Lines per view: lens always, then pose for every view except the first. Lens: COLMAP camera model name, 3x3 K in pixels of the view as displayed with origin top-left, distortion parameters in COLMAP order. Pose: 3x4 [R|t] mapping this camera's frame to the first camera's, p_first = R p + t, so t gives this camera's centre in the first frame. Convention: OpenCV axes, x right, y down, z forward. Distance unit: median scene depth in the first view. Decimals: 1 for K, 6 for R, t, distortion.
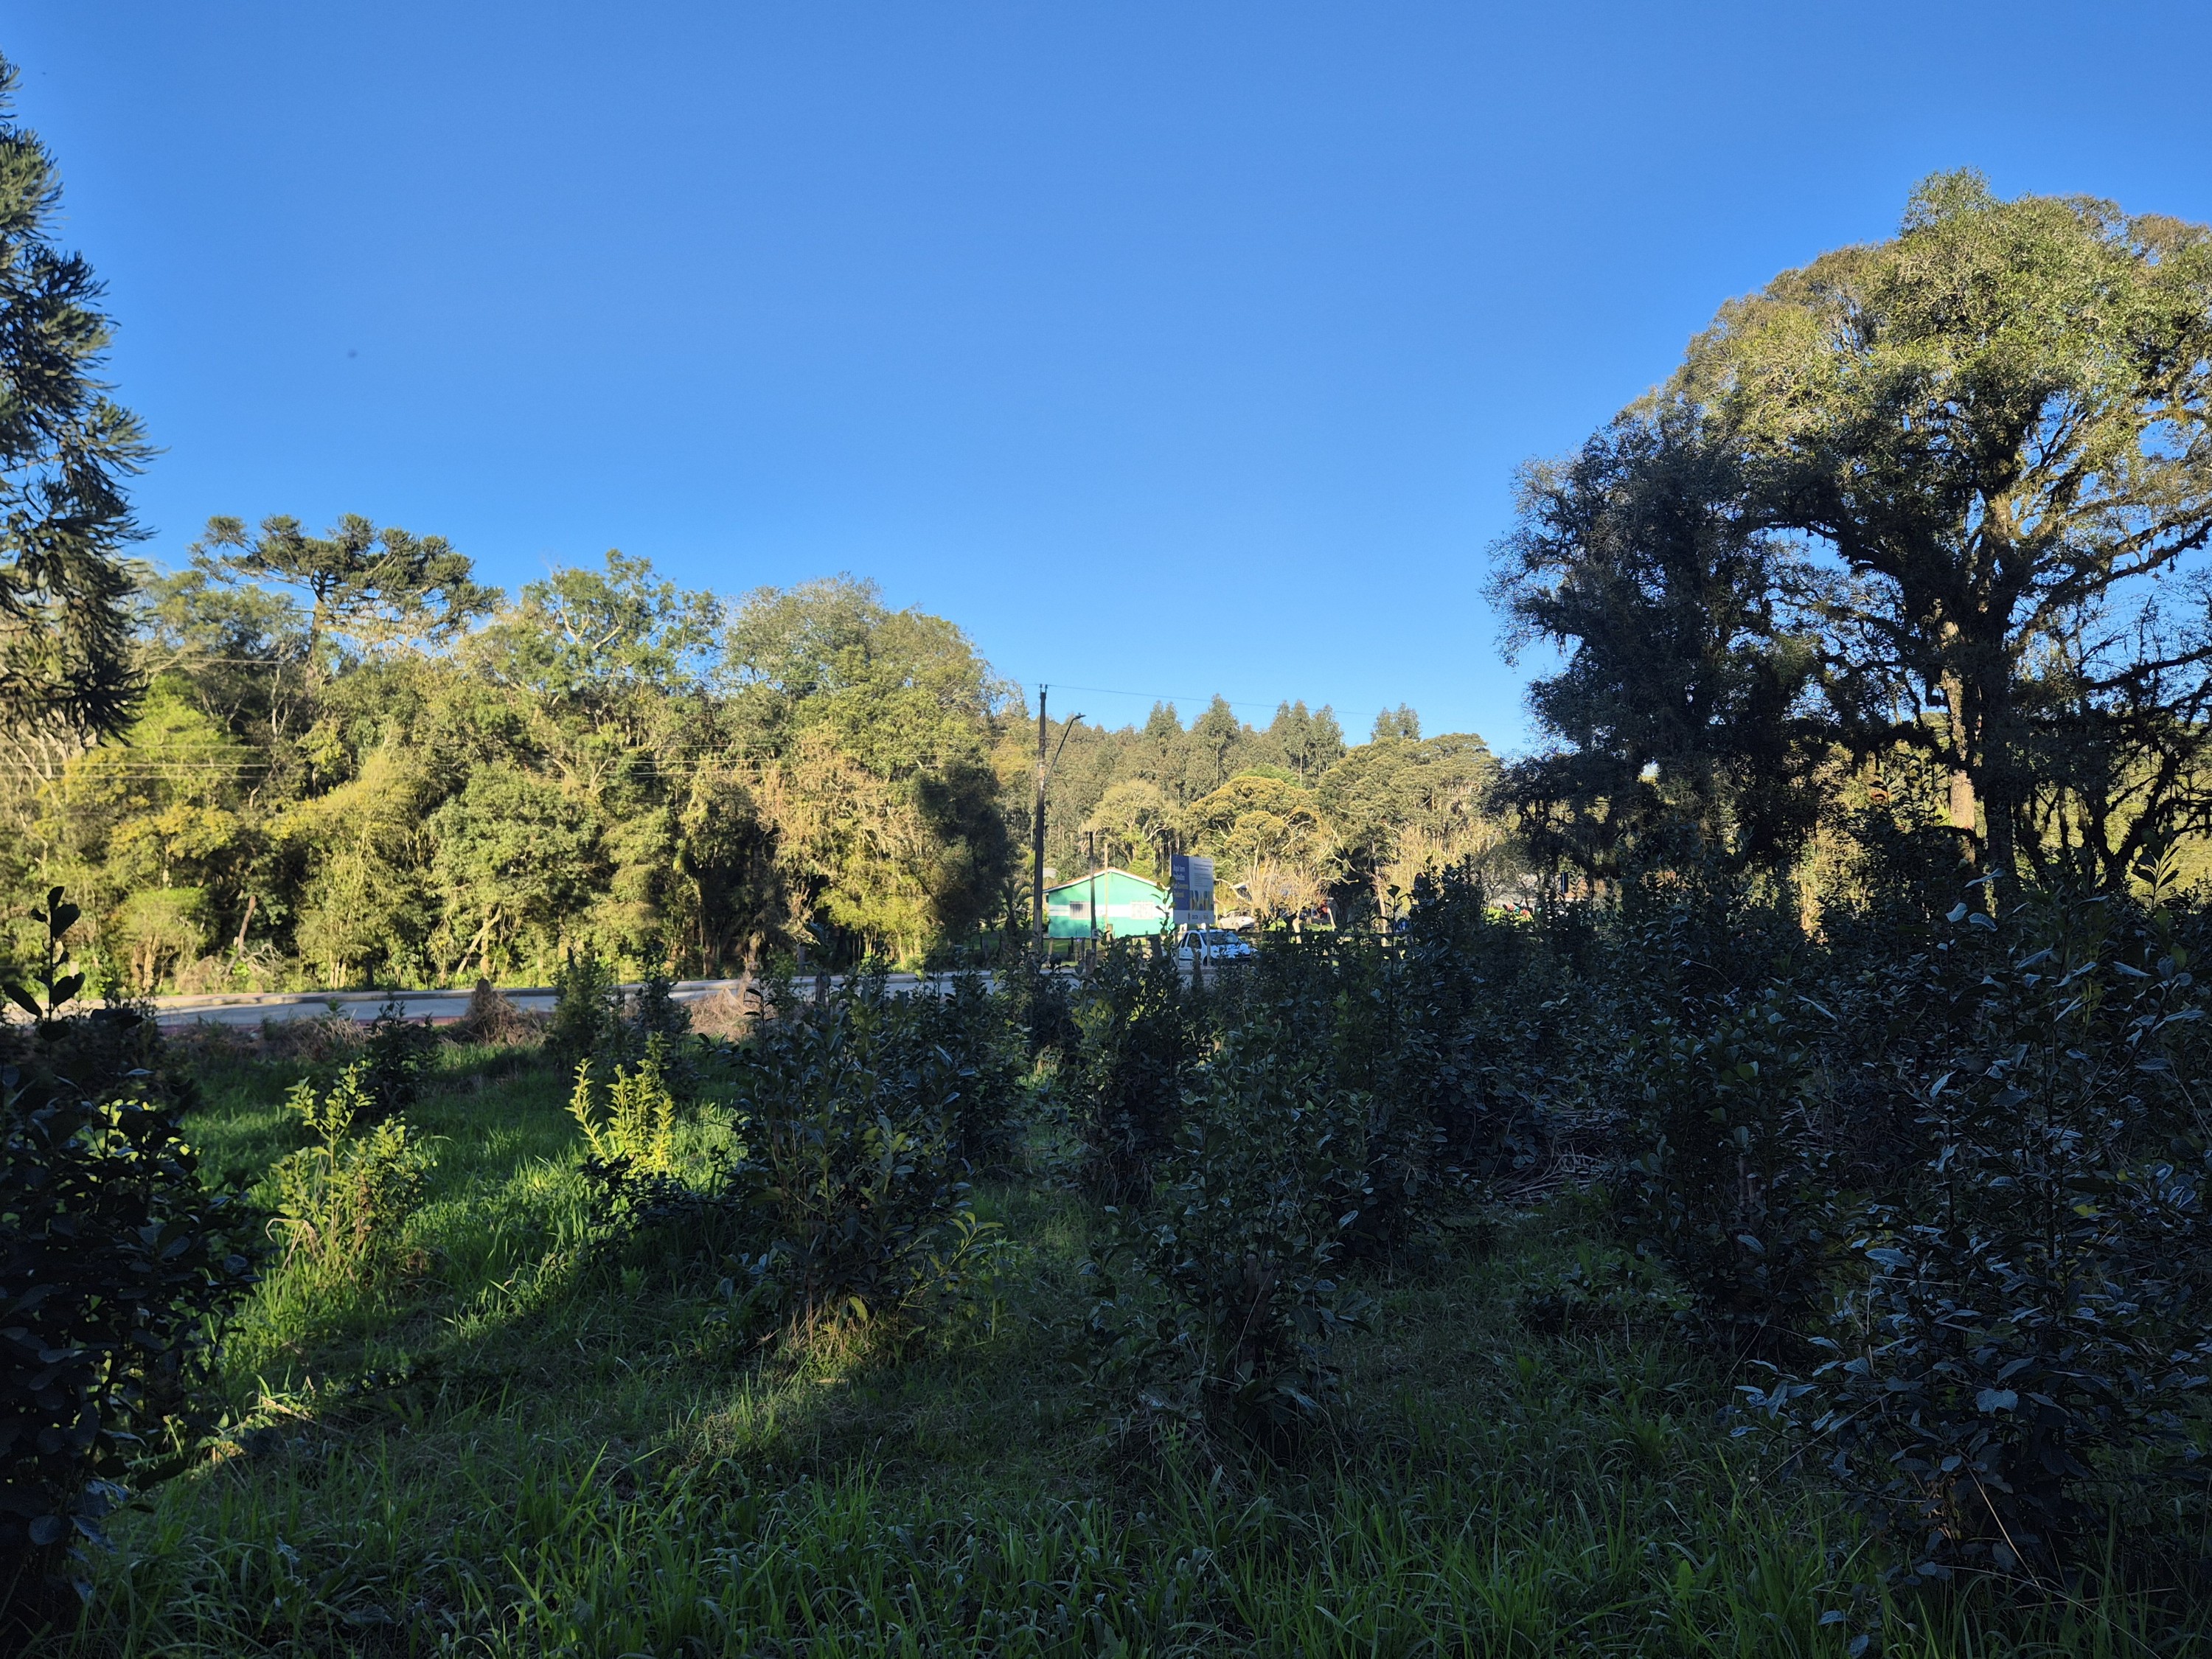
lens RADIAL K [[1479.9, 0, 1013.7], [0, 1479.9, 834.1], [0, 0, 1]] dist [0.083728, -0.084249]
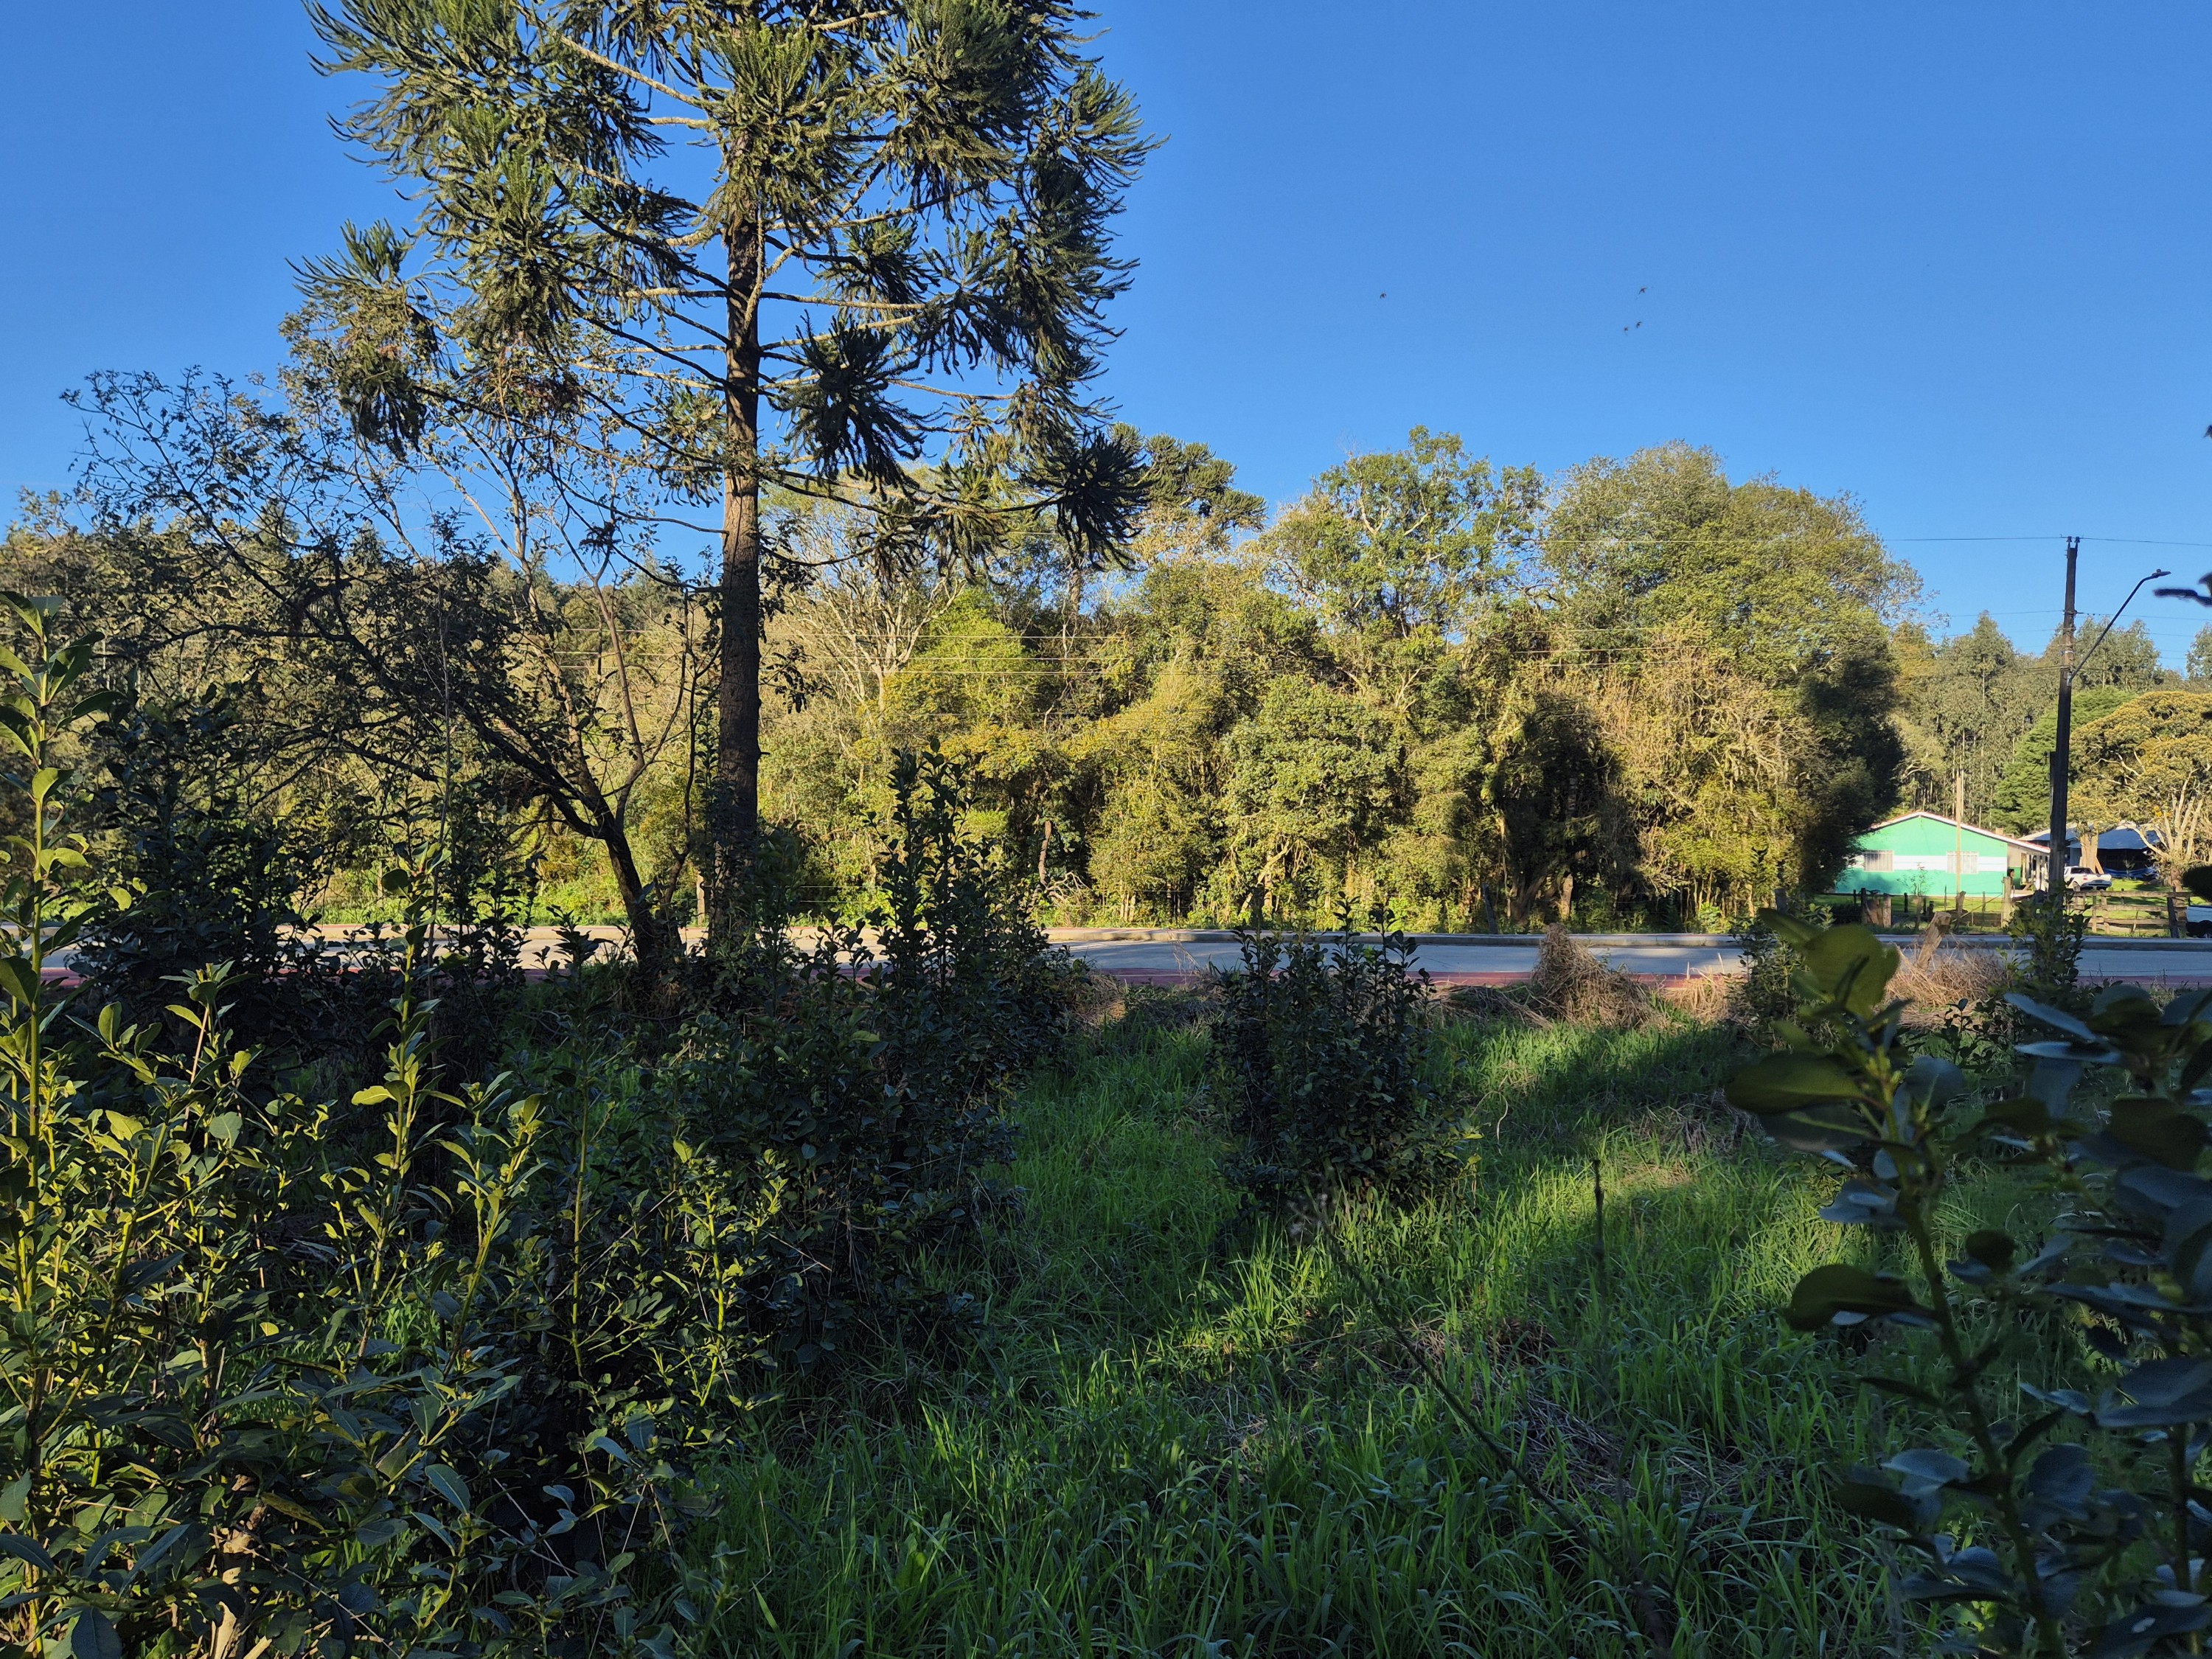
lens RADIAL K [[1545.0, 0, 1132.5], [0, 1545.0, 830.0], [0, 0, 1]] dist [0.026316, -0.004100]
pose [[0.933854, 0.015581, -0.357315, -0.106021], [-0.003180, 0.999373, 0.035267, 0.011728], [0.357641, -0.031797, 0.933318, 0.108255]]
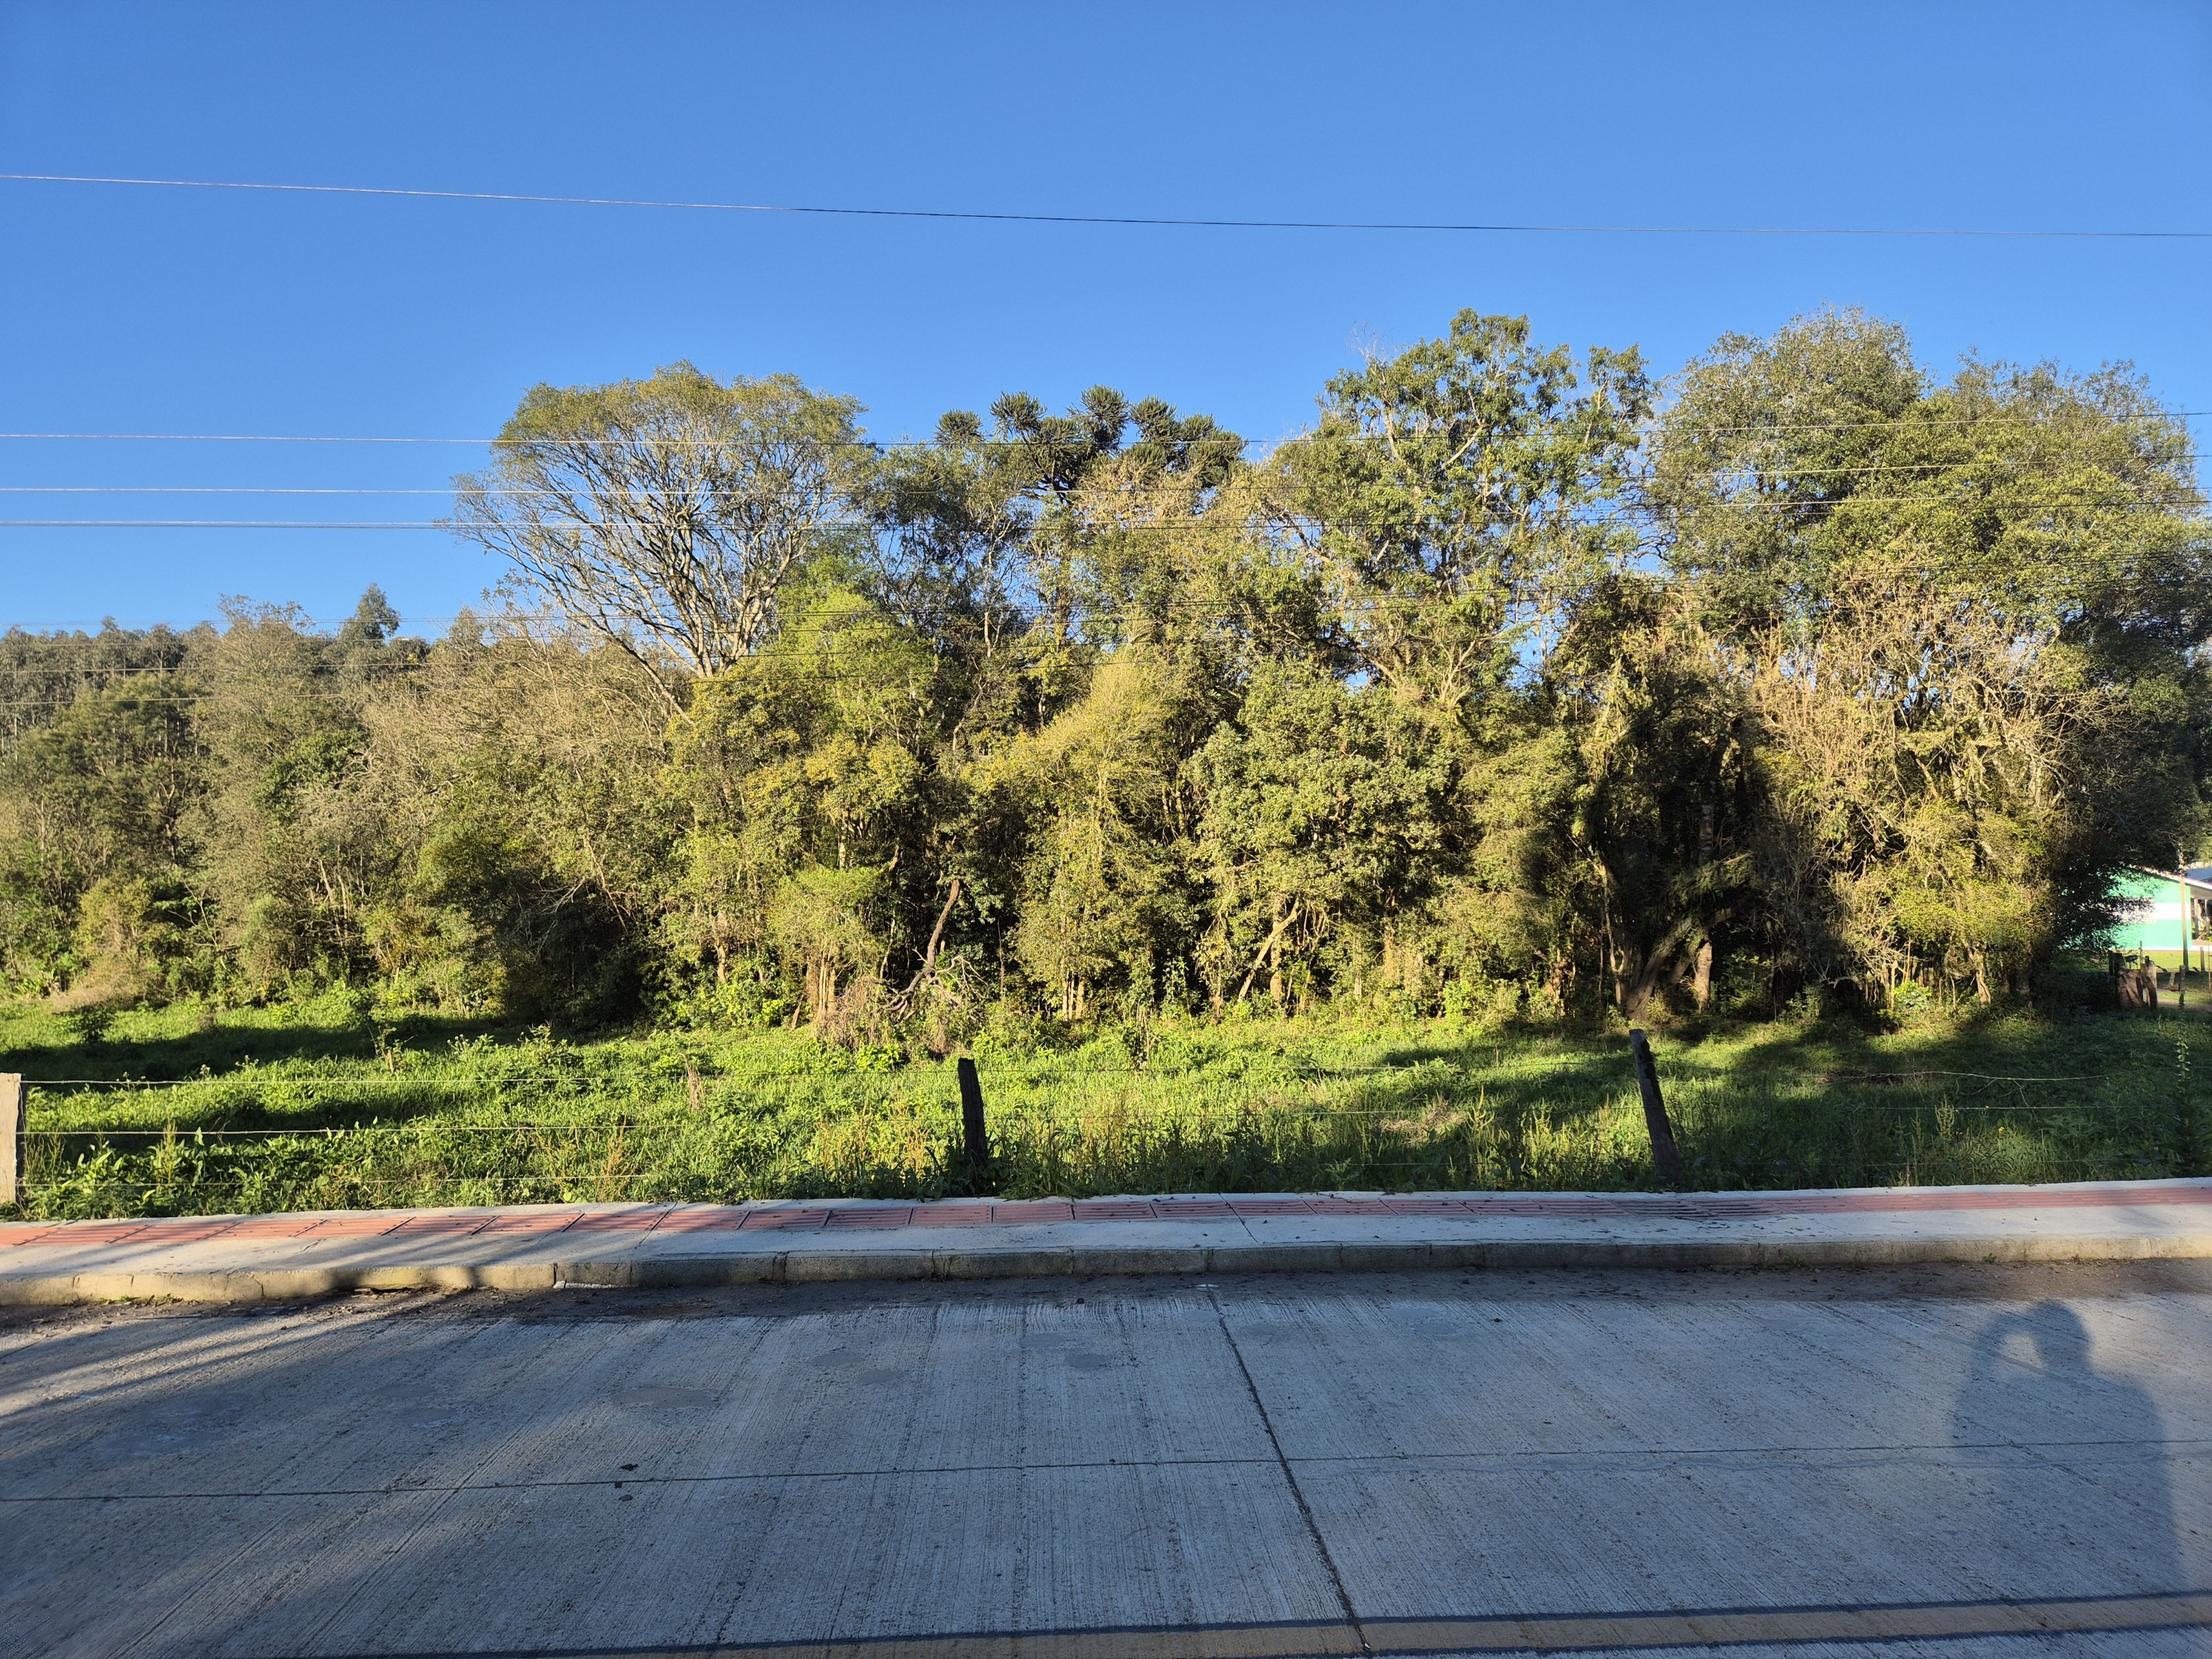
lens RADIAL K [[1479.9, 0, 1114.5], [0, 1479.9, 822.3], [0, 0, 1]] dist [0.083728, -0.084249]
pose [[0.907435, -0.022713, -0.419578, -0.156549], [0.019884, 0.999741, -0.011114, 0.023008], [0.419721, 0.001742, 0.907651, 0.412813]]
